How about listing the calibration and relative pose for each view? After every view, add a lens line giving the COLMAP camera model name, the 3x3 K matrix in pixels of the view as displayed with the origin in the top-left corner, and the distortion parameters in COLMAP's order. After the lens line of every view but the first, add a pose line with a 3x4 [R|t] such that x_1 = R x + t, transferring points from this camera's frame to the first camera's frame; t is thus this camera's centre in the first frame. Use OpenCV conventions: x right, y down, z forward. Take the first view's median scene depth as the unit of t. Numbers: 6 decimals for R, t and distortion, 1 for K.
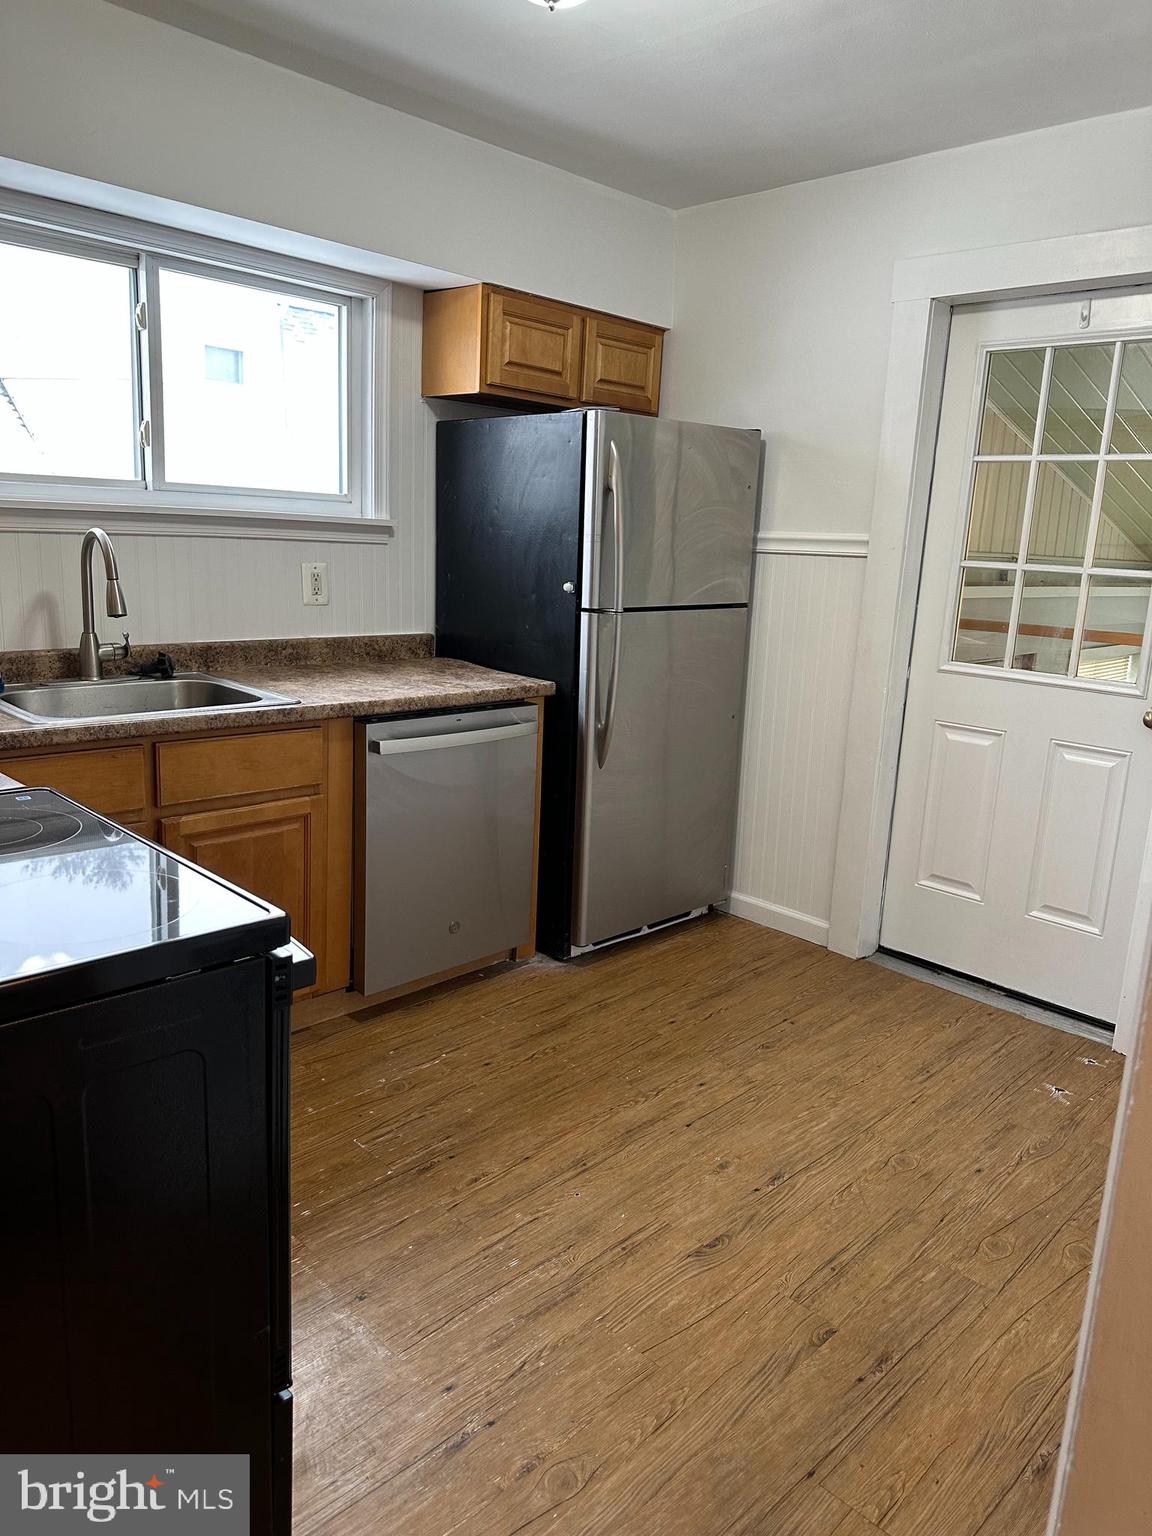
lens RADIAL K [[1106.1, 0, 568.0], [0, 1106.1, 761.0], [0, 0, 1]] dist [-0.004027, -0.006428]
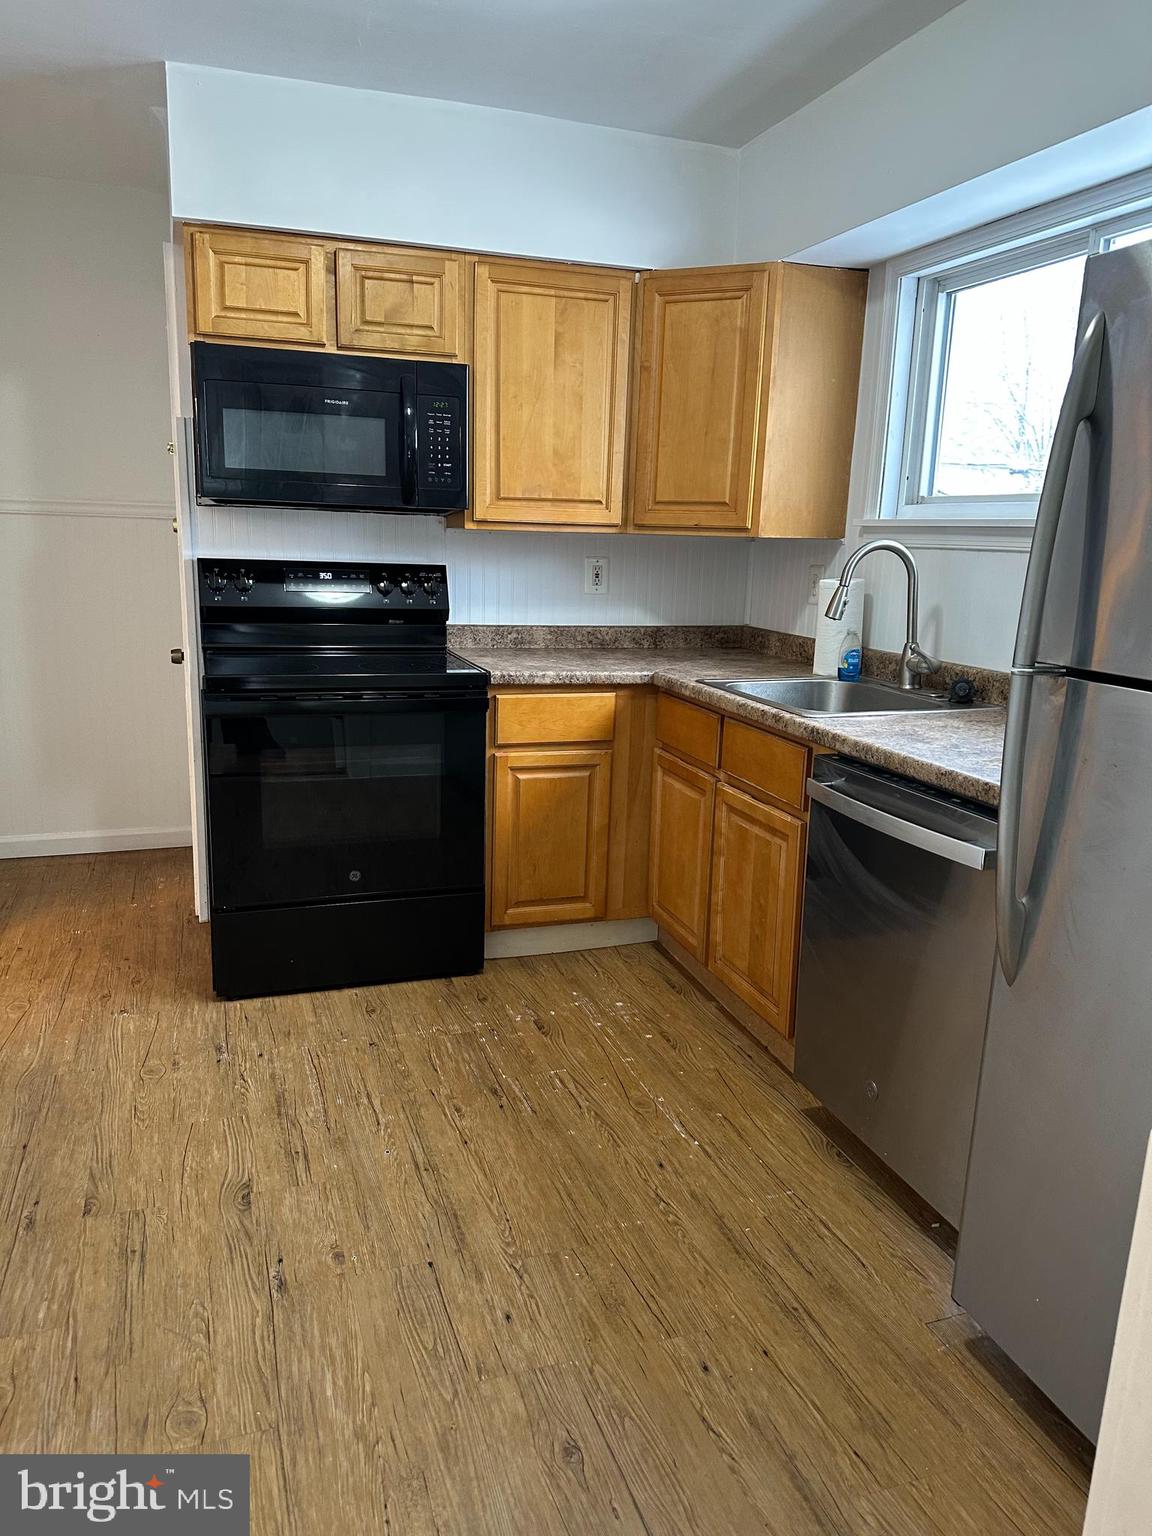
lens RADIAL K [[1106.1, 0, 567.0], [0, 1106.1, 770.5], [0, 0, 1]] dist [-0.004027, -0.006428]
pose [[-0.438068, 0.149231, -0.886469, 0.780564], [-0.246354, 0.928442, 0.278038, -0.252041], [0.864526, 0.340185, -0.369957, 1.400648]]
